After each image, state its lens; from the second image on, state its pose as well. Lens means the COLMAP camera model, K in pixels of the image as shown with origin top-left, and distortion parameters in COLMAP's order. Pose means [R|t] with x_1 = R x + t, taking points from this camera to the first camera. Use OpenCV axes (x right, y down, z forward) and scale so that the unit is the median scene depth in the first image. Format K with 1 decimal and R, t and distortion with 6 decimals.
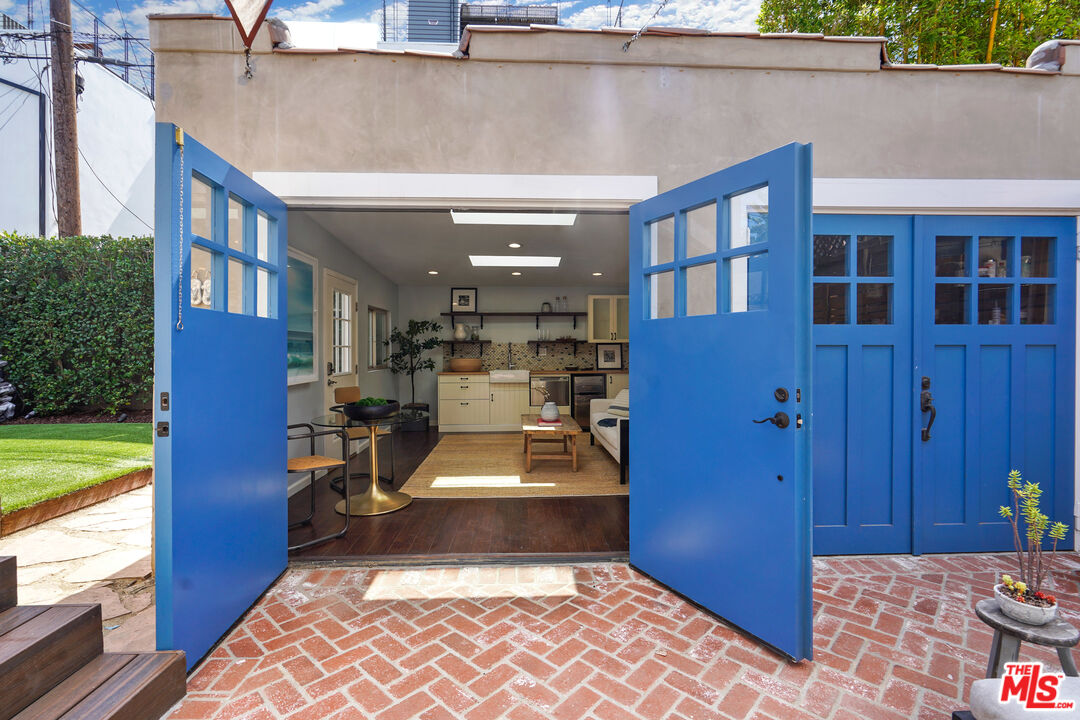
lens RADIAL K [[484.7, 0, 540.0], [0, 484.7, 360.0], [0, 0, 1]] dist [-0.000063, 0.000041]
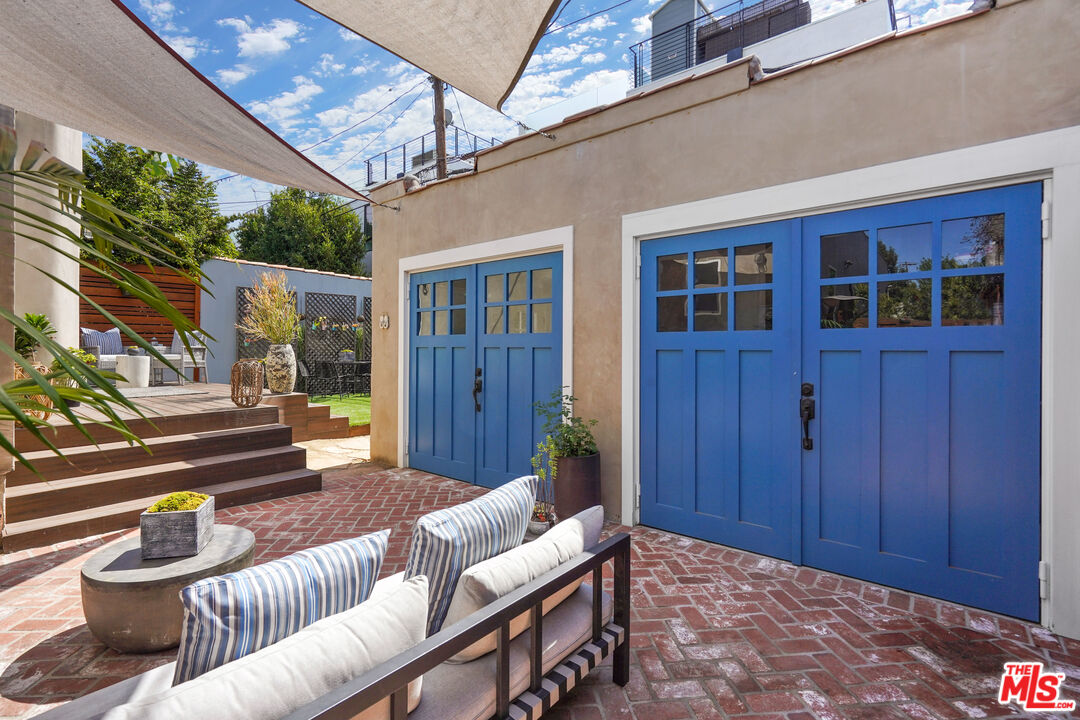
lens RADIAL K [[484.7, 0, 540.0], [0, 484.7, 360.0], [0, 0, 1]] dist [-0.000063, 0.000041]
pose [[0.753263, 0.019493, -0.657431, 1.013988], [-0.015868, 0.999808, 0.011464, -0.014234], [0.657528, 0.001797, 0.753428, -0.079517]]
